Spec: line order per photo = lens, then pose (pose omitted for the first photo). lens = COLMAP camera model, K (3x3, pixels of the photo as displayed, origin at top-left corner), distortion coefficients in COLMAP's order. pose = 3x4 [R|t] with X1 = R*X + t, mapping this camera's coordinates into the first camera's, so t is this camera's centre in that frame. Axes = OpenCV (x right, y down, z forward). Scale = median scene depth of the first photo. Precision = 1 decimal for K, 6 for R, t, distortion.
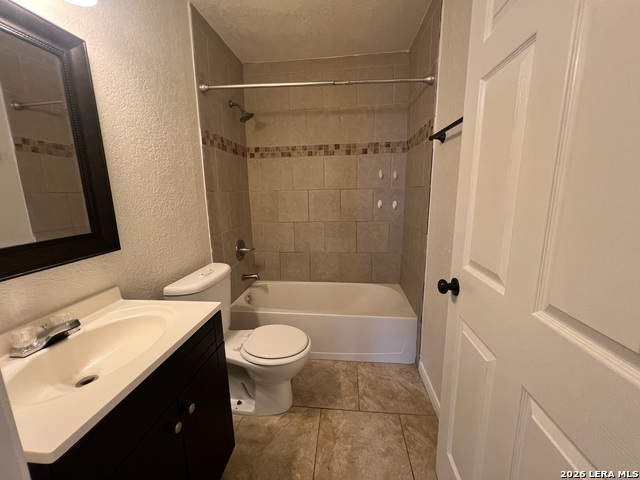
lens RADIAL K [[258.3, 0, 320.3], [0, 258.3, 239.5], [0, 0, 1]] dist [-0.012177, 0.000964]
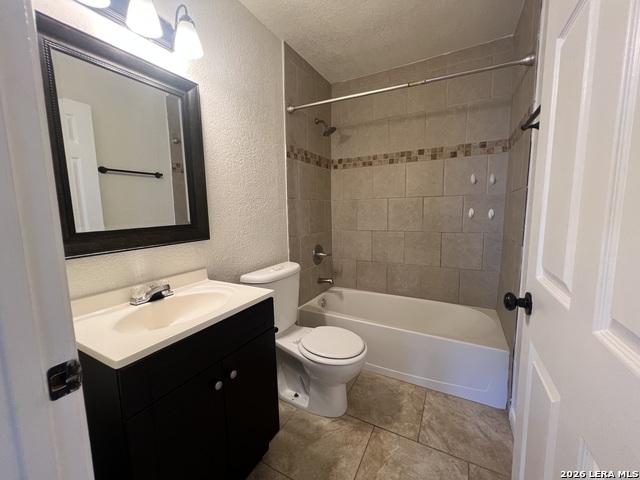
lens RADIAL K [[258.3, 0, 317.7], [0, 258.3, 239.4], [0, 0, 1]] dist [-0.012177, 0.000964]
pose [[0.922436, 0.045224, -0.383492, 0.130030], [-0.068678, 0.996499, -0.047680, 0.040849], [0.379993, 0.070319, 0.922313, 0.016338]]
